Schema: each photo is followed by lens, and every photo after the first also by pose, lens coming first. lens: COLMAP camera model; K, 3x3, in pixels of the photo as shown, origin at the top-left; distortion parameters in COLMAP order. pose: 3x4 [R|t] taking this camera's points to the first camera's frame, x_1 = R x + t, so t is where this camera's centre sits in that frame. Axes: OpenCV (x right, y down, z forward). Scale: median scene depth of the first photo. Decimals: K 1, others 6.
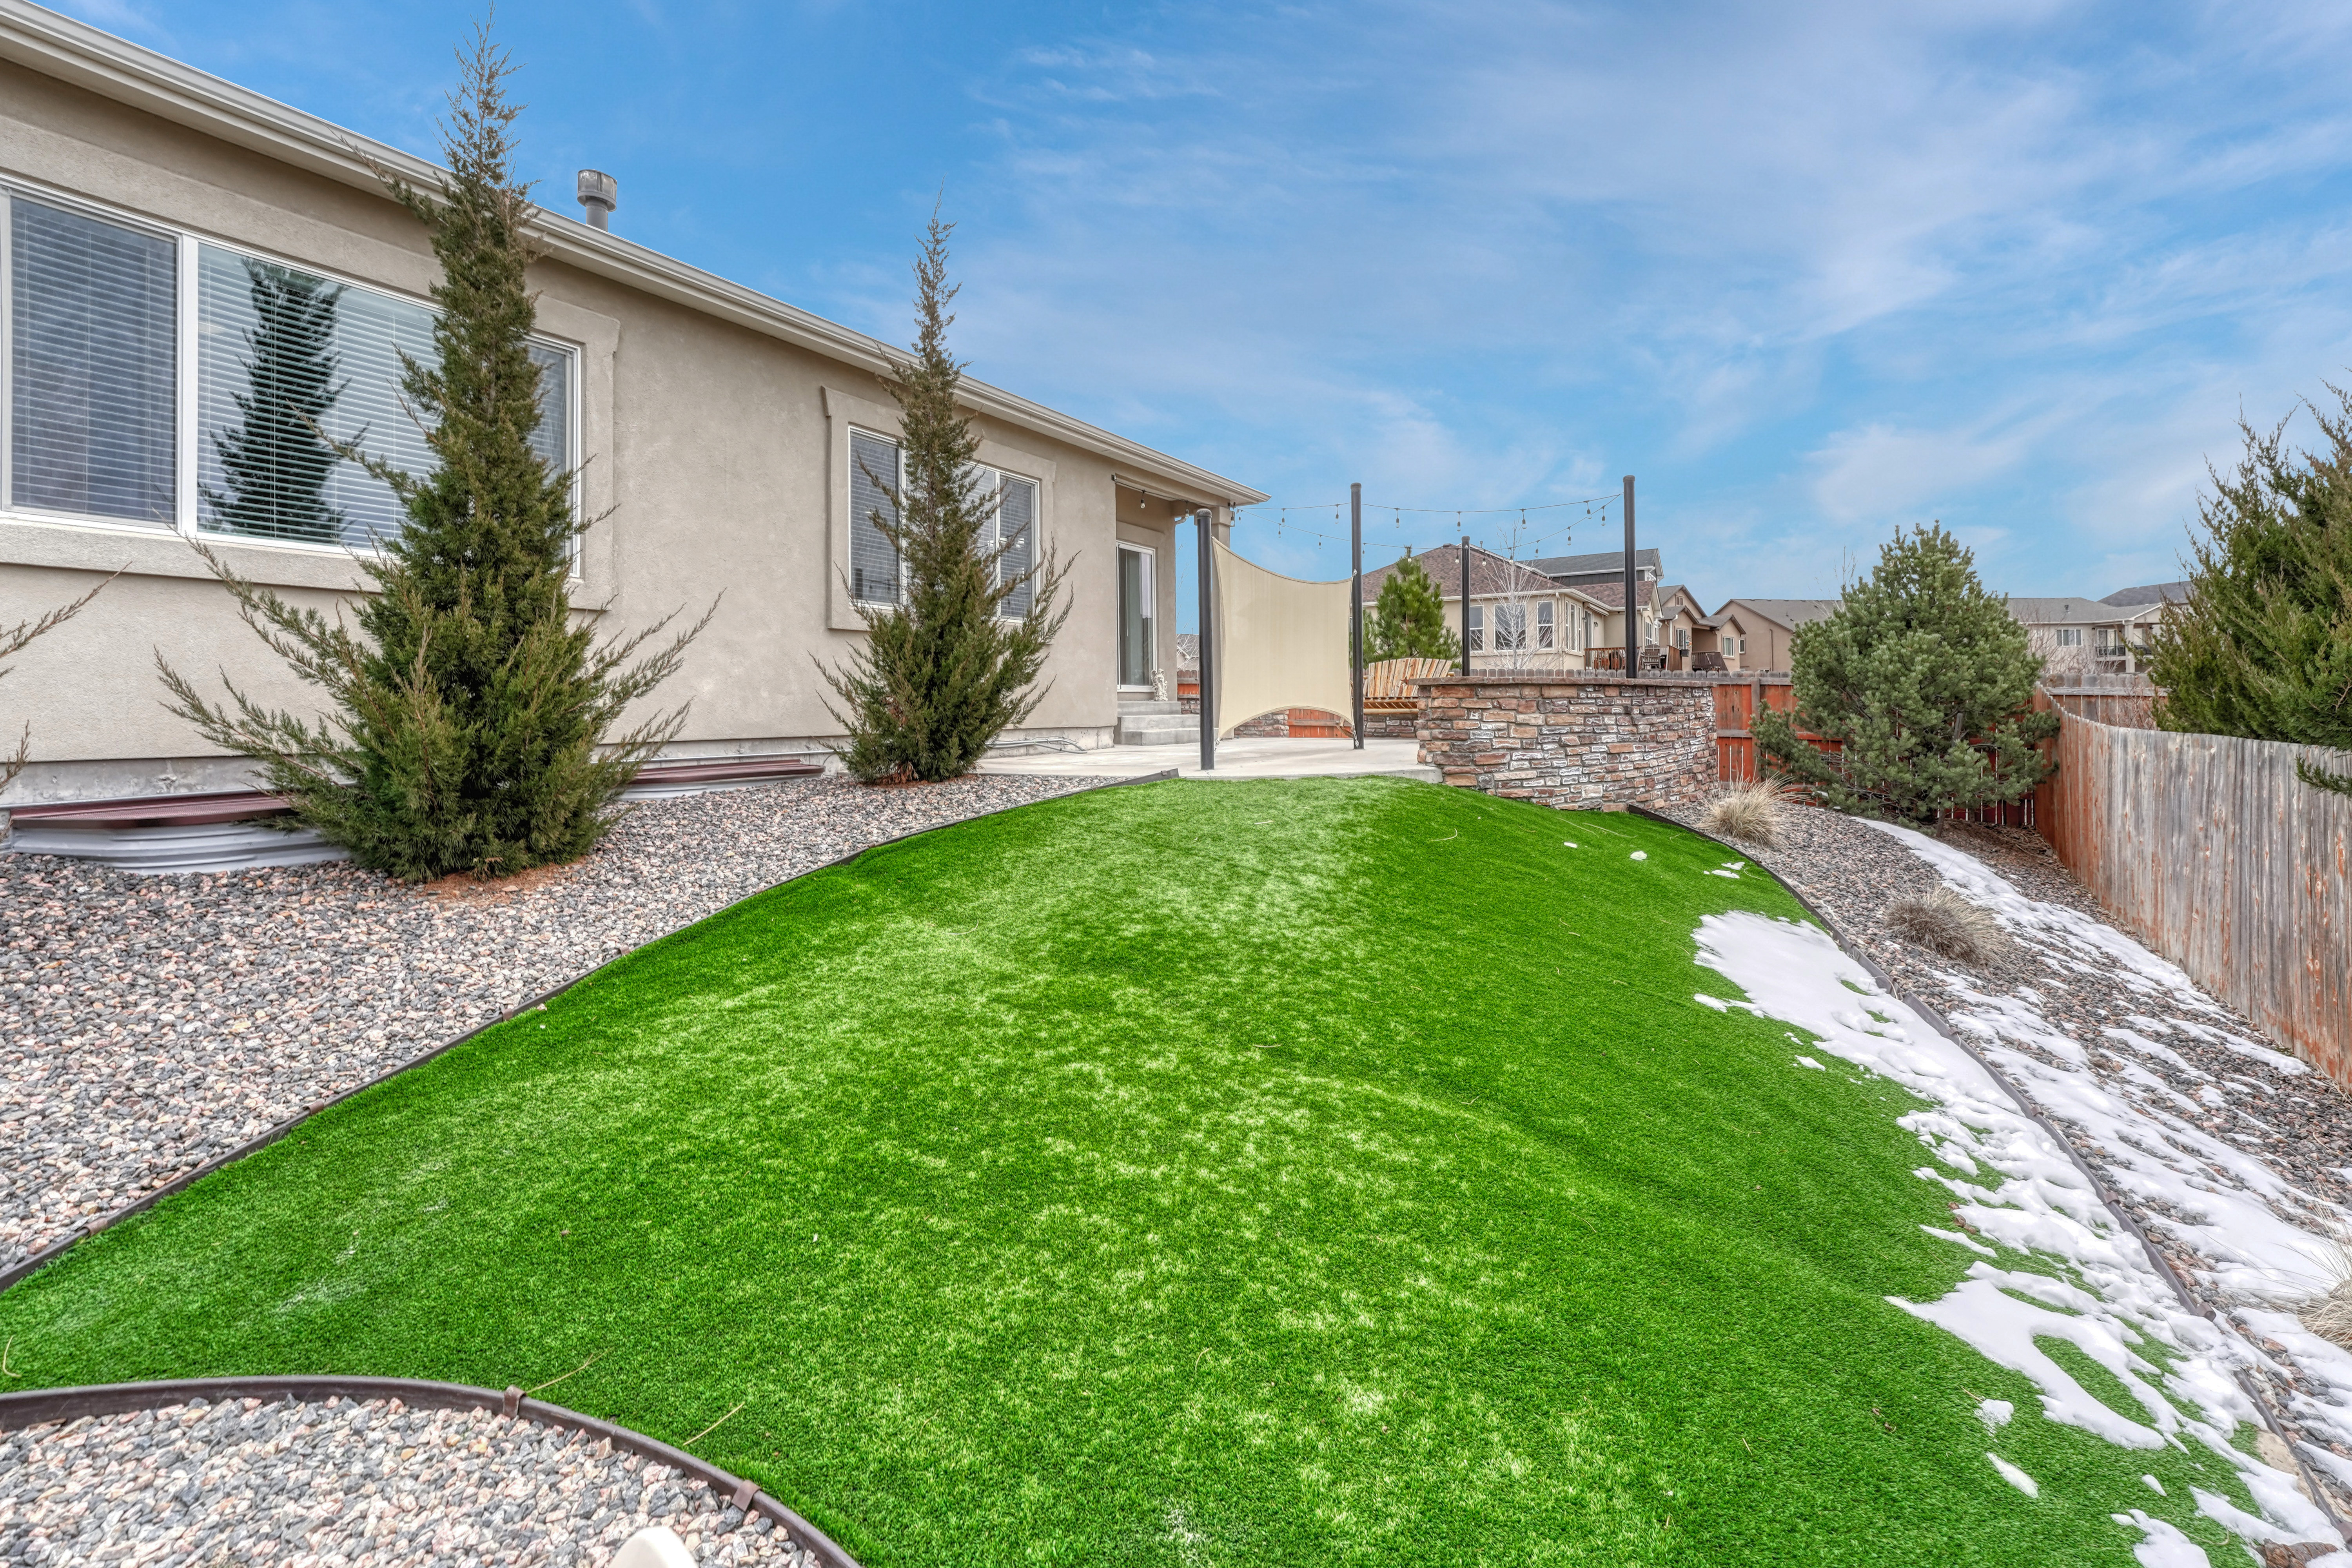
lens RADIAL K [[975.6, 0, 1176.6], [0, 975.6, 734.2], [0, 0, 1]] dist [-0.001078, -0.000531]
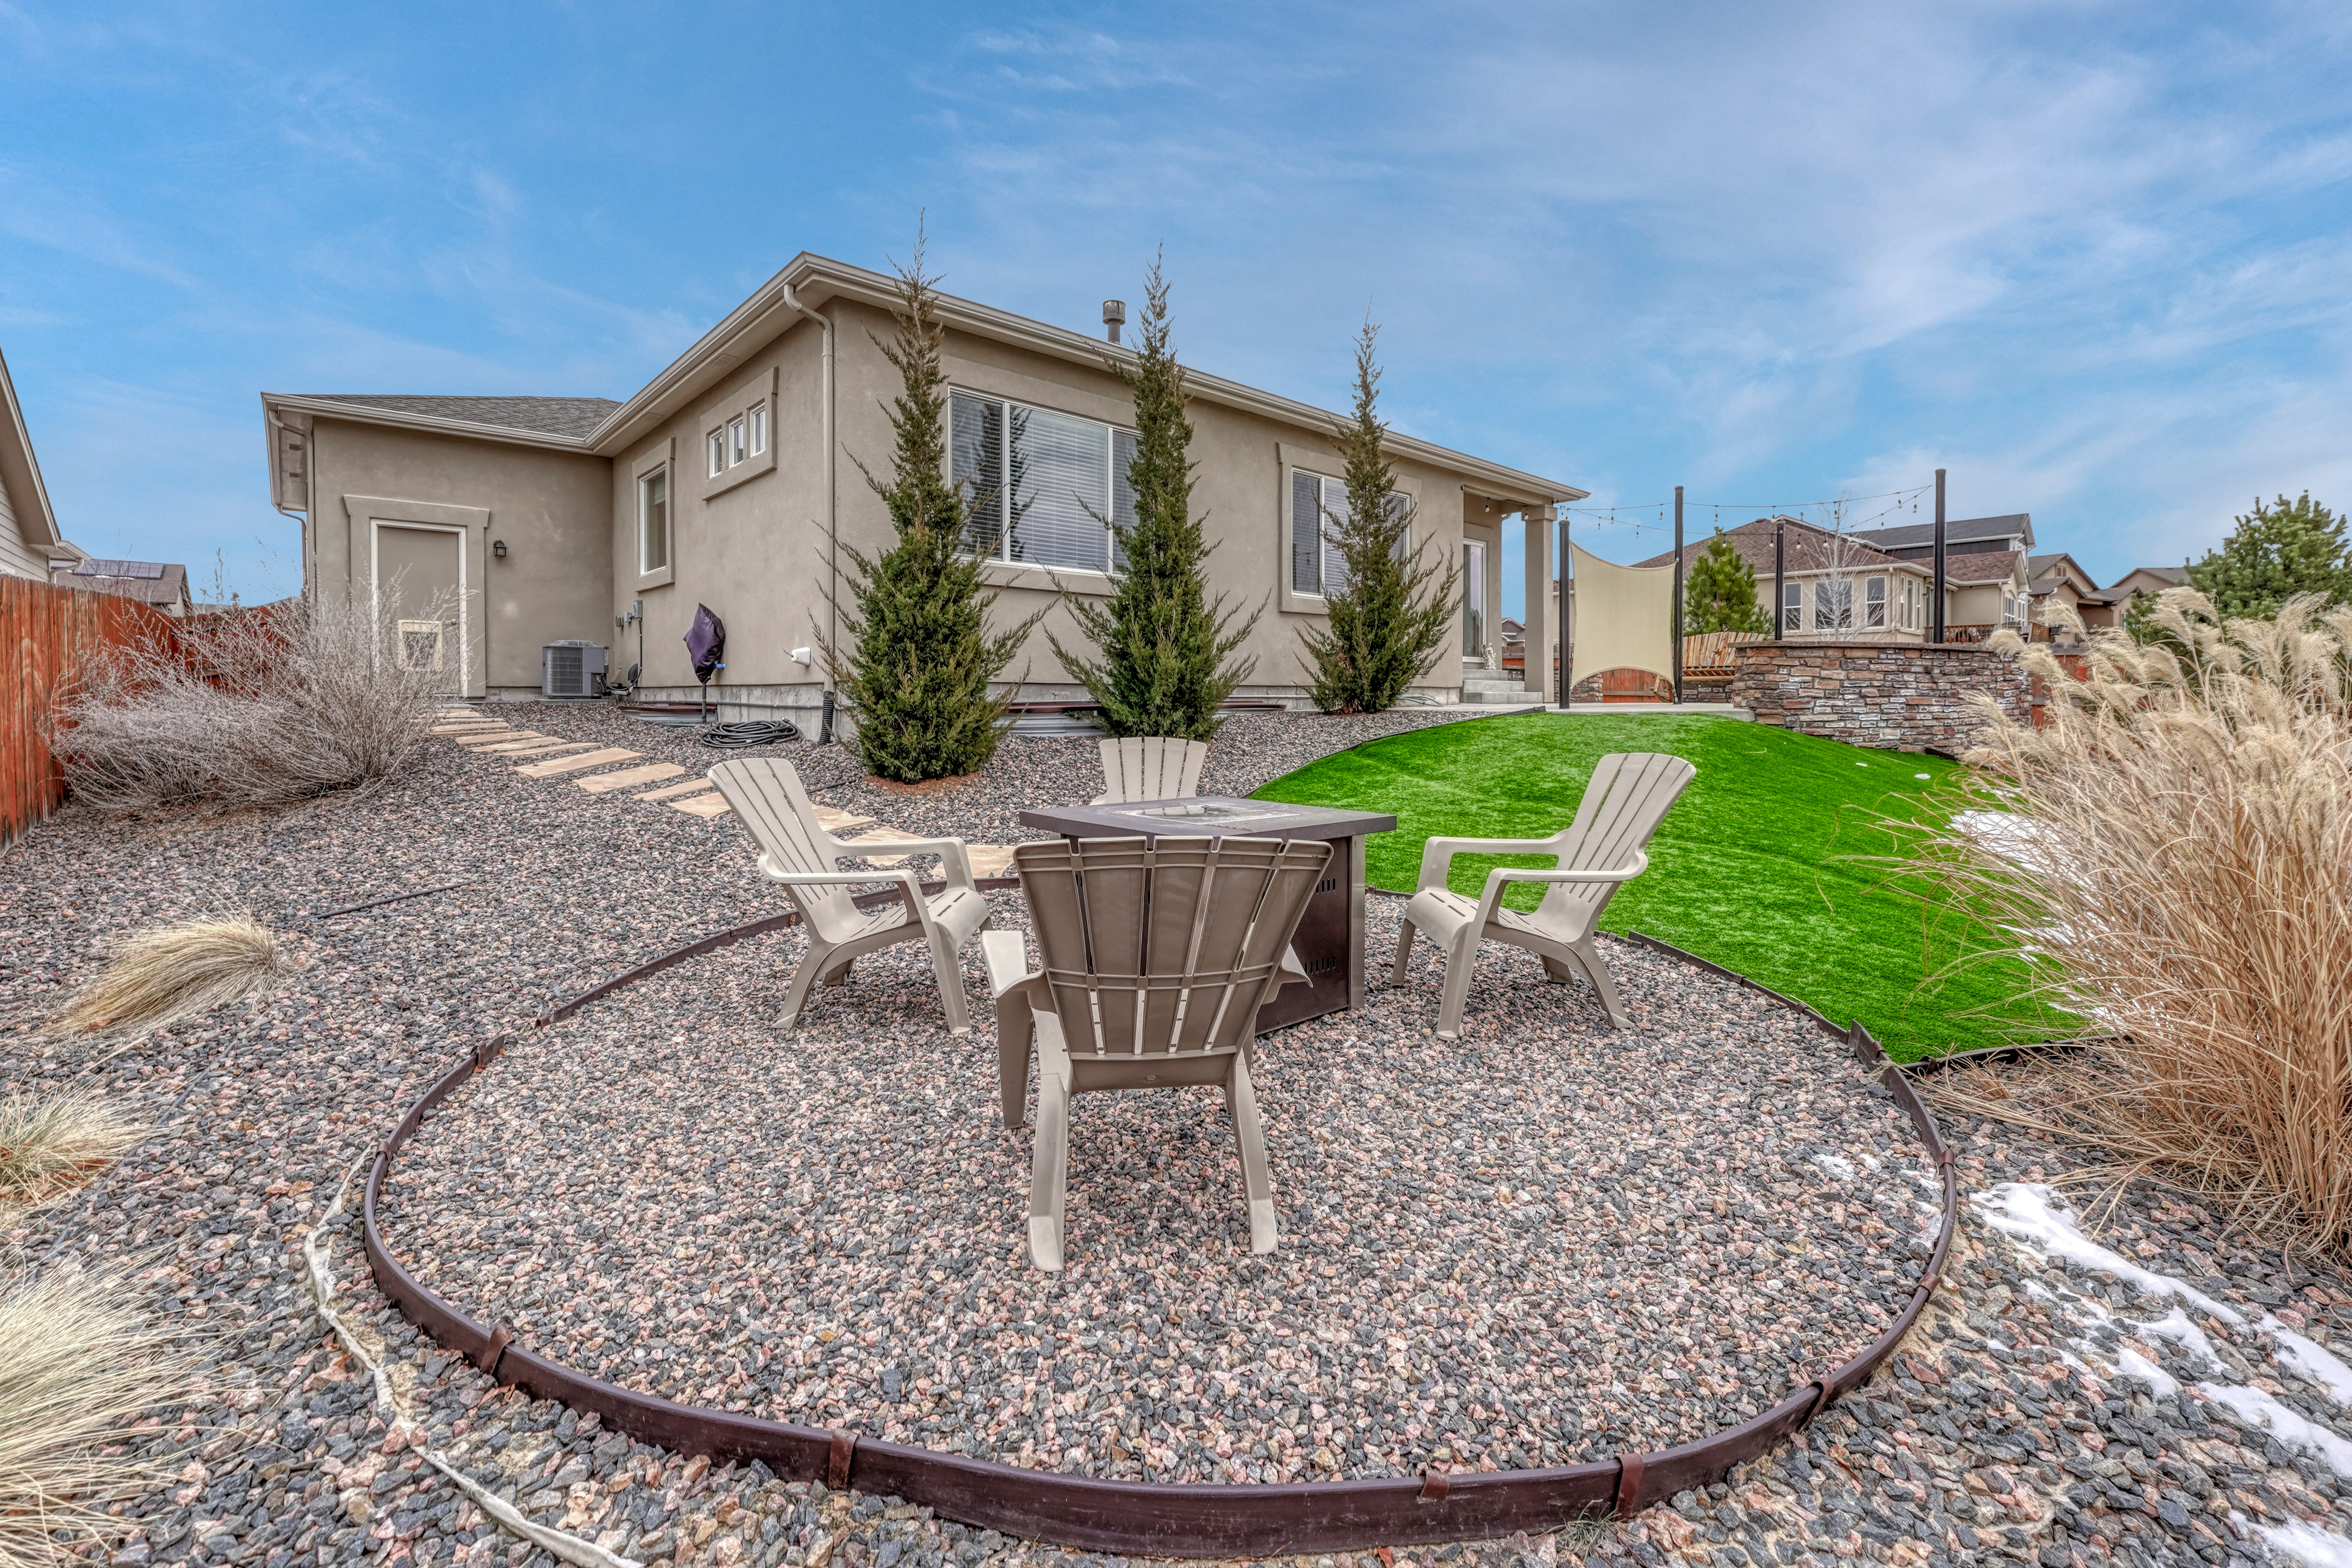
lens RADIAL K [[975.6, 0, 1176.6], [0, 975.6, 734.2], [0, 0, 1]] dist [-0.001078, -0.000531]
pose [[0.964971, 0.018514, -0.261703, -0.117108], [-0.014832, 0.999761, 0.016037, 0.050133], [0.261938, -0.011593, 0.965015, -0.410157]]
